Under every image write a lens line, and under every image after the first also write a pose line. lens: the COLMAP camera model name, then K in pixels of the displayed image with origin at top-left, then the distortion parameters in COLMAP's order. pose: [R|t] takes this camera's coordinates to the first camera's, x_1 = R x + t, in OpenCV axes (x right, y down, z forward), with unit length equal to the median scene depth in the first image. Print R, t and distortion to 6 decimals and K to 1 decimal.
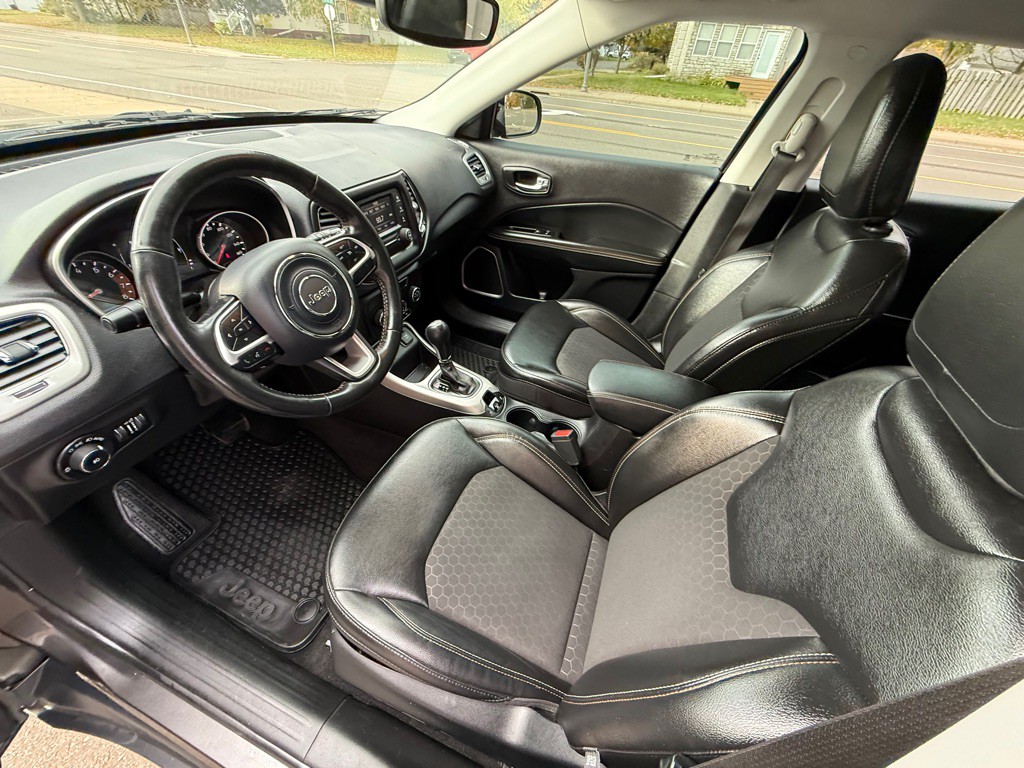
lens RADIAL K [[405.9, 0, 508.3], [0, 405.9, 383.4], [0, 0, 1]] dist [-0.002094, 0.000122]
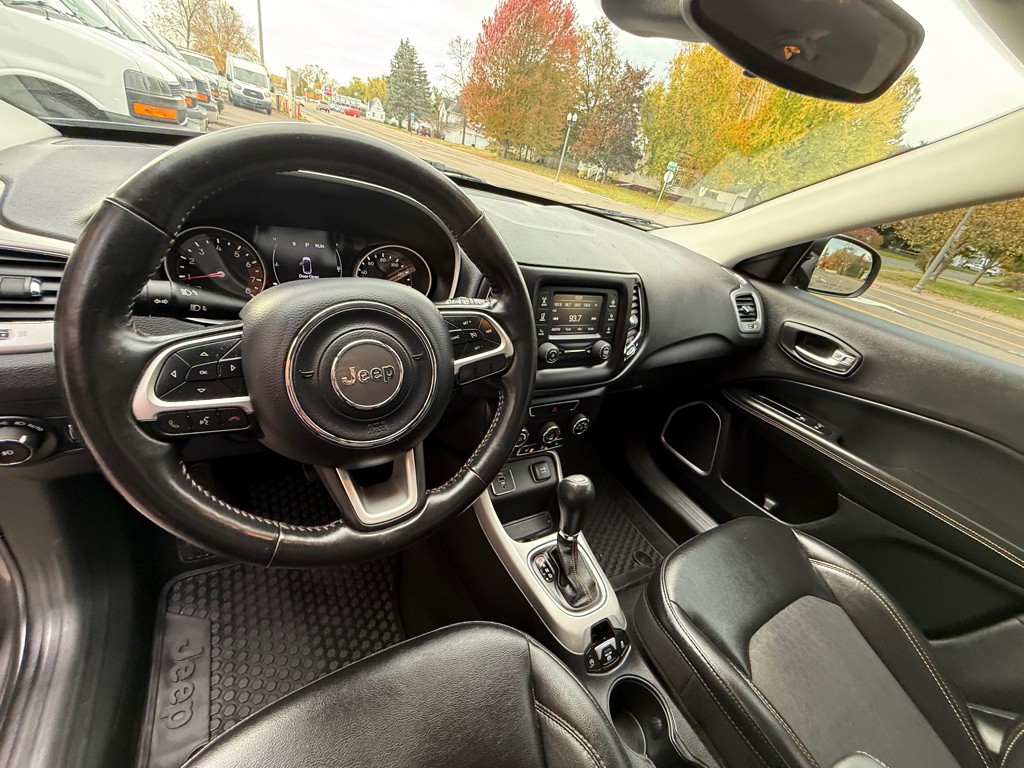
lens RADIAL K [[405.9, 0, 508.3], [0, 405.9, 383.4], [0, 0, 1]] dist [-0.002094, 0.000122]
pose [[0.784848, 0.387298, -0.483749, -0.010484], [-0.503426, 0.853696, -0.133288, -0.125772], [0.361352, 0.348143, 0.864998, 0.313305]]
